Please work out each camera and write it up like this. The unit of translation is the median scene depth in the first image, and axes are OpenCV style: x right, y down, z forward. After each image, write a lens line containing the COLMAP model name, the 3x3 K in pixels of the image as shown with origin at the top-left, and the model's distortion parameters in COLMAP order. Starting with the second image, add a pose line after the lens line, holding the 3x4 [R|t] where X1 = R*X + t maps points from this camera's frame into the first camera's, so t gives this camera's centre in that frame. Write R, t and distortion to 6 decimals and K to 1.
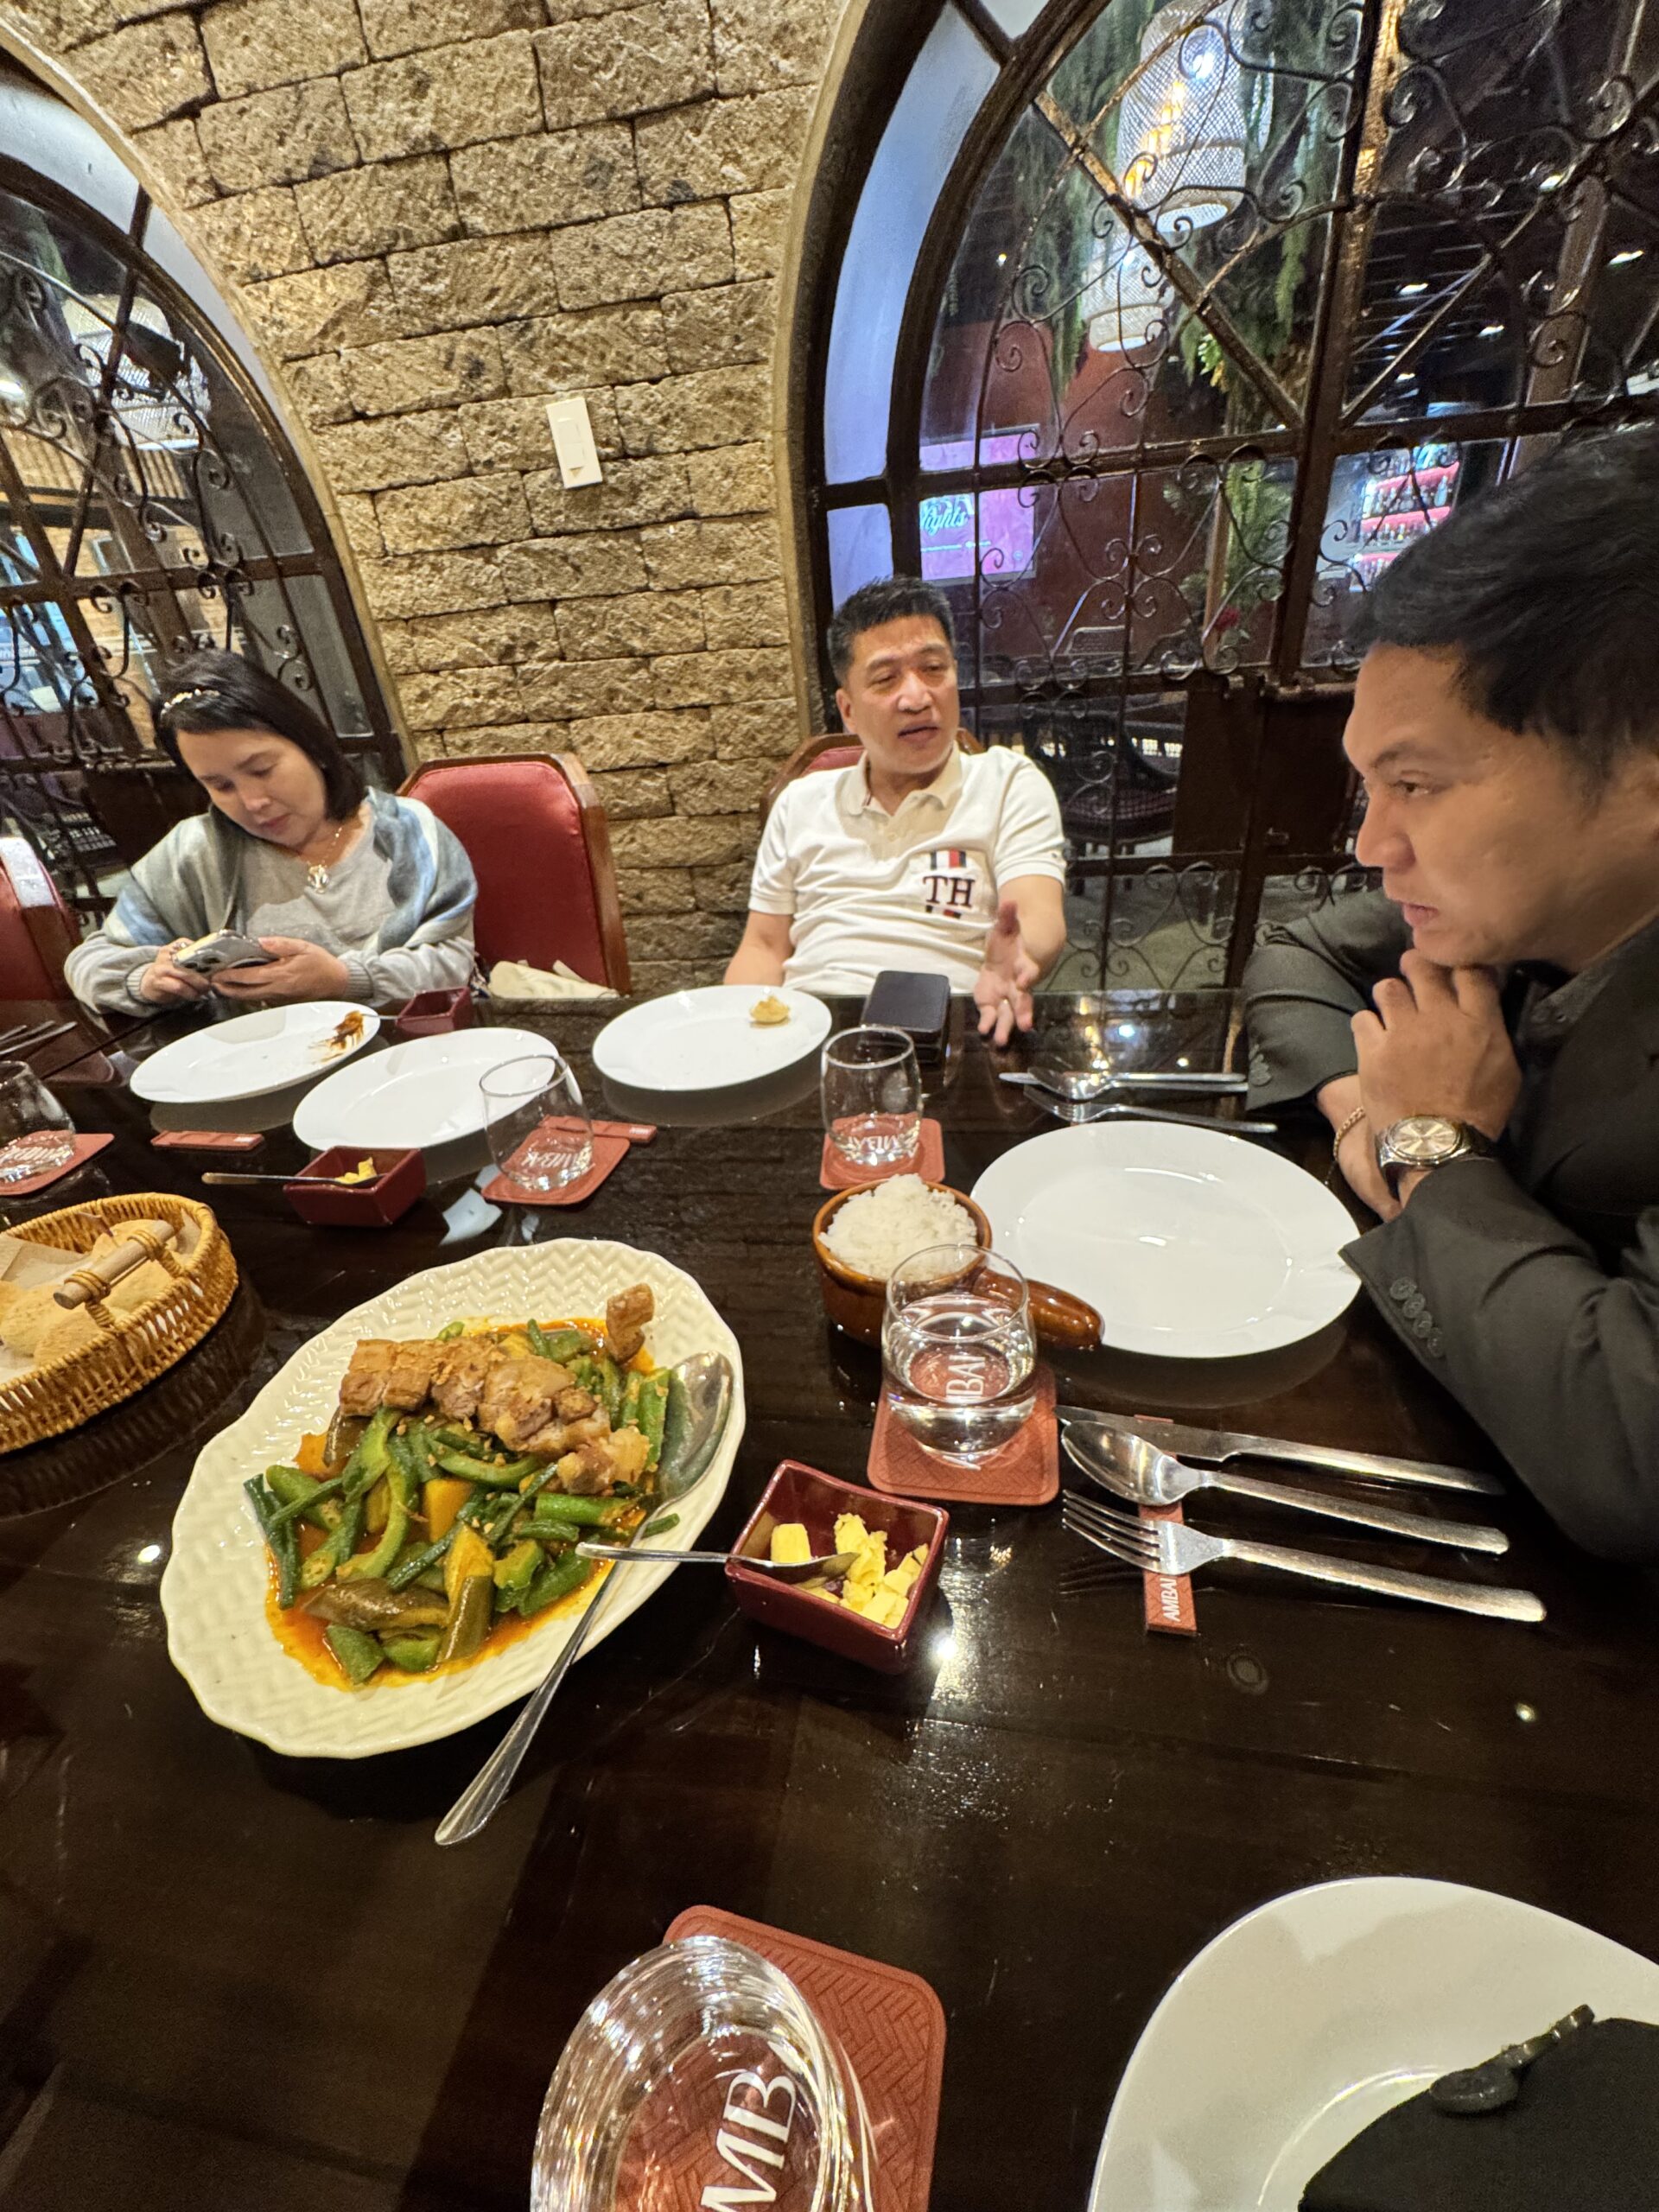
lens RADIAL K [[866.0, 0, 785.5], [0, 866.0, 1096.6], [0, 0, 1]] dist [-0.003934, 0.000493]
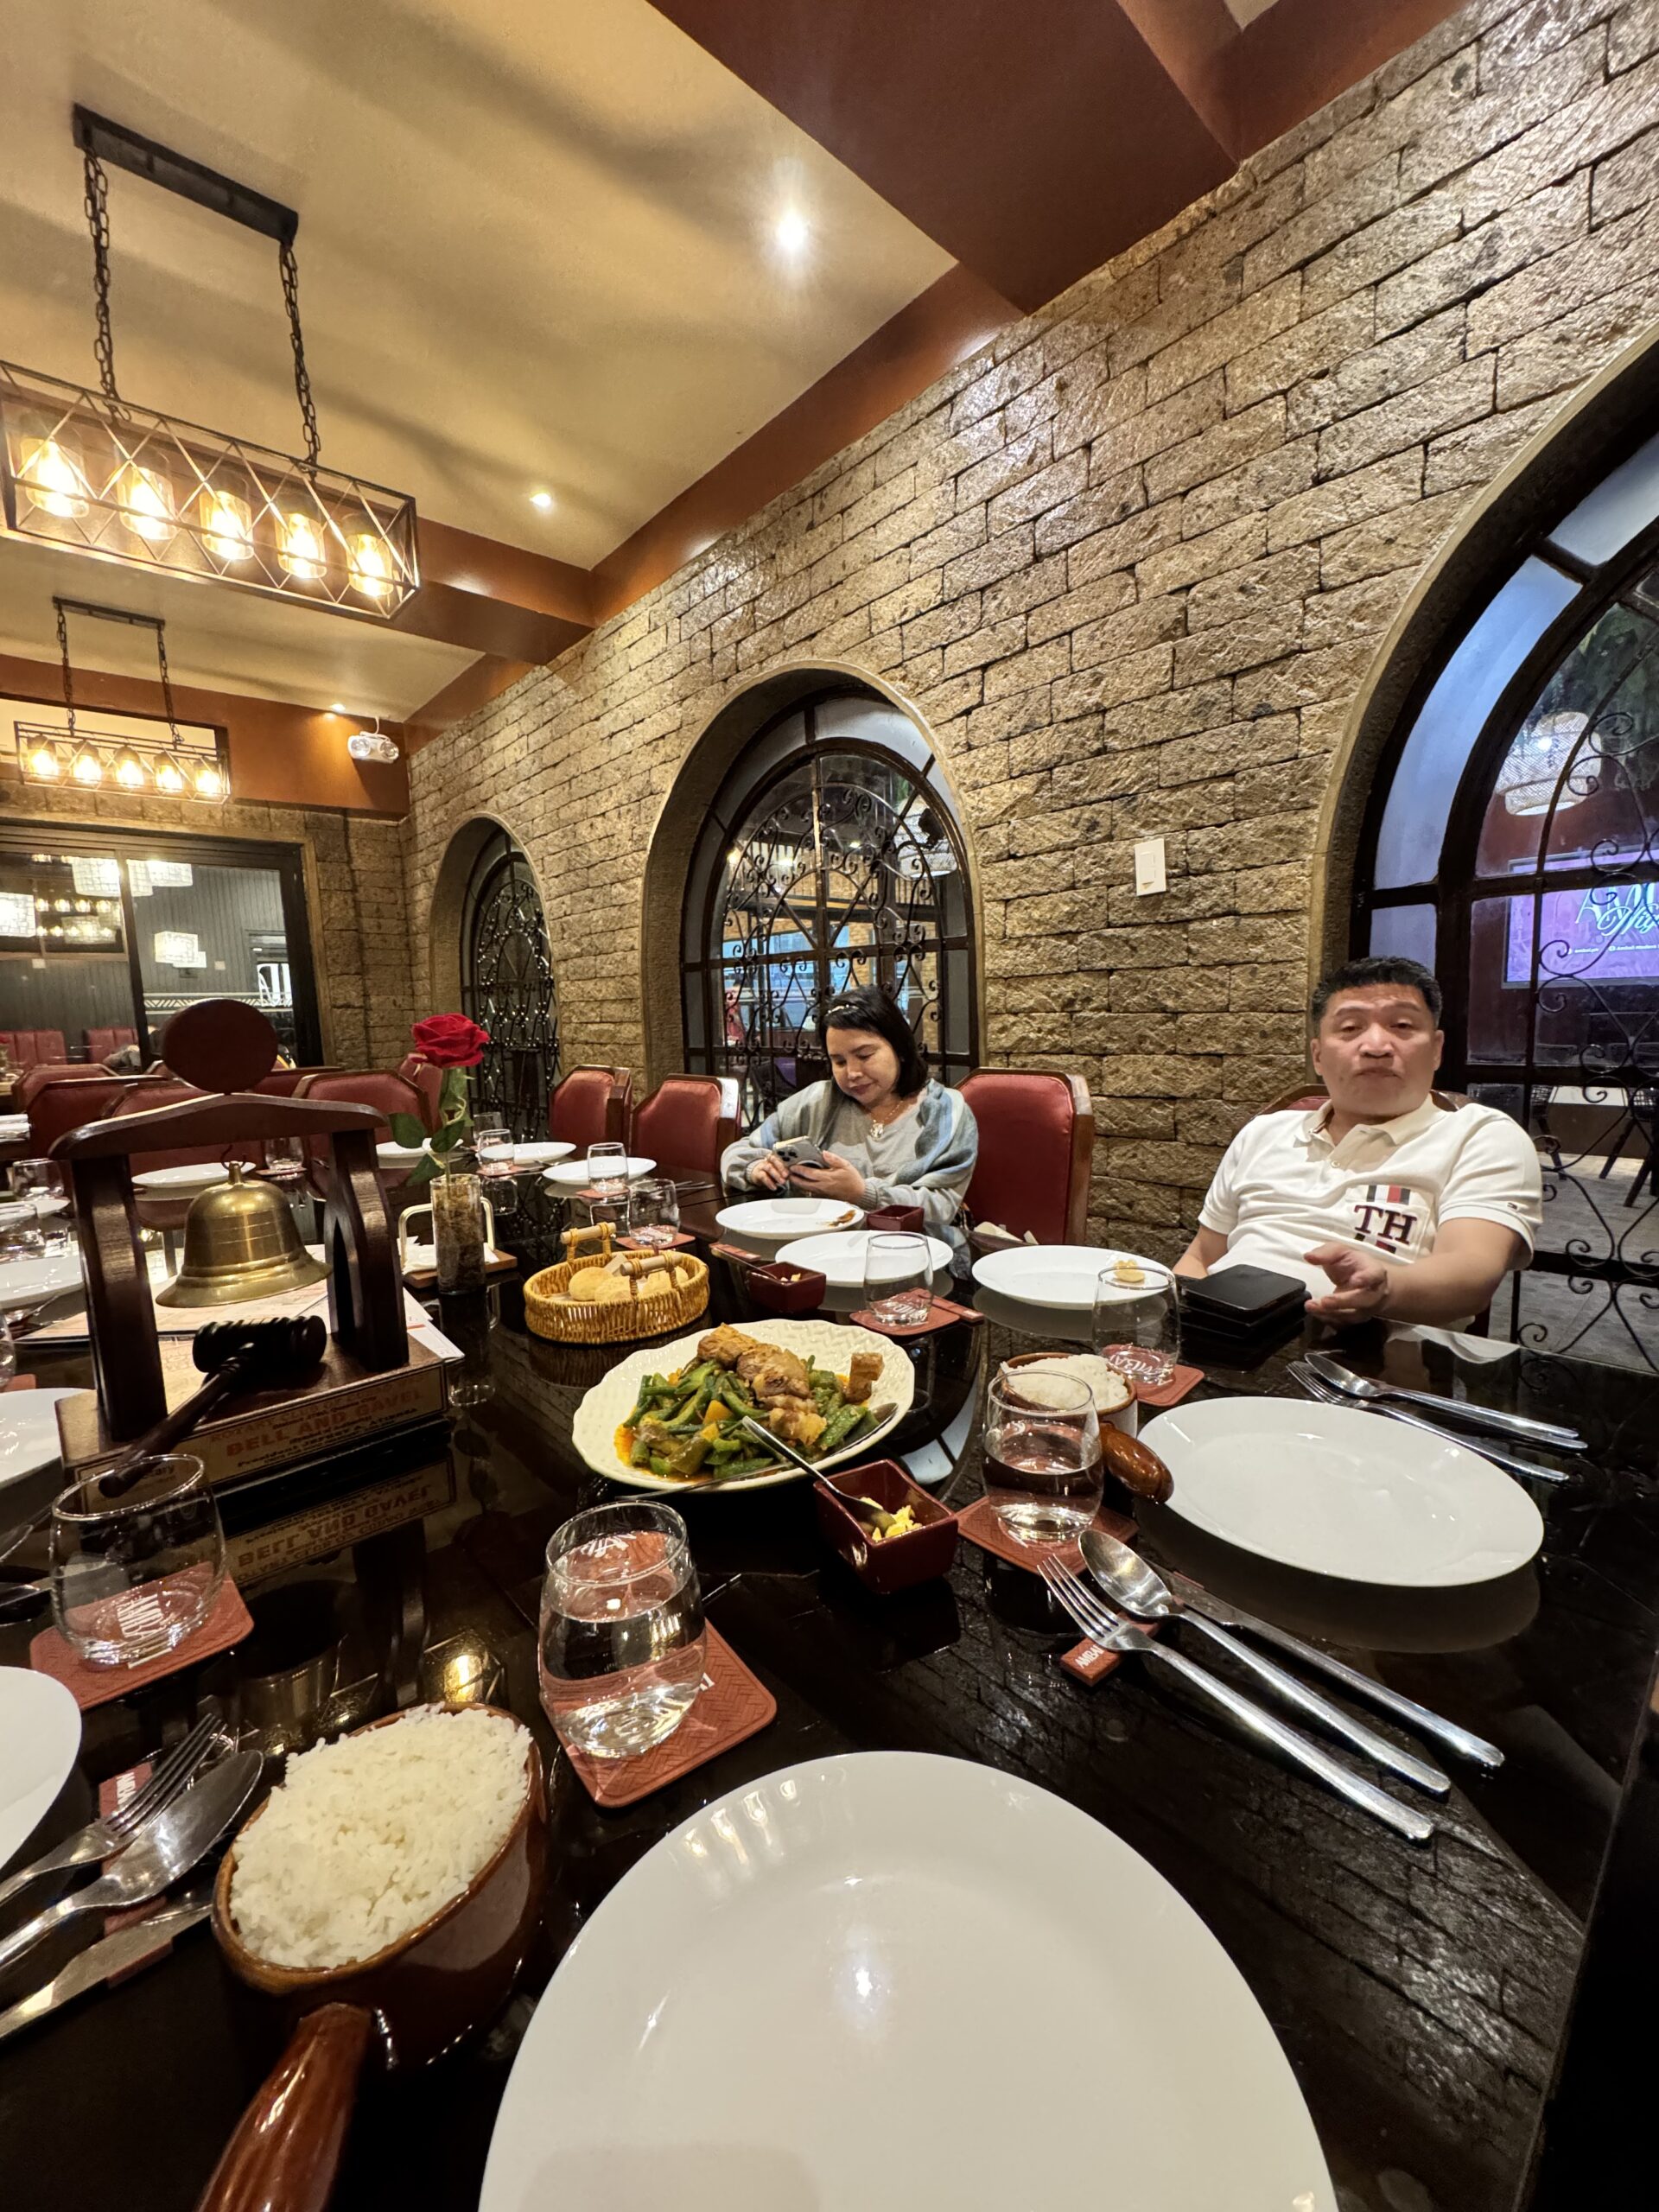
lens RADIAL K [[866.0, 0, 828.7], [0, 866.0, 1105.8], [0, 0, 1]] dist [-0.003934, 0.000493]
pose [[0.788680, 0.126335, -0.601684, 0.239720], [-0.337393, 0.907064, -0.251796, 0.092122], [0.513955, 0.401590, 0.758008, -0.135007]]
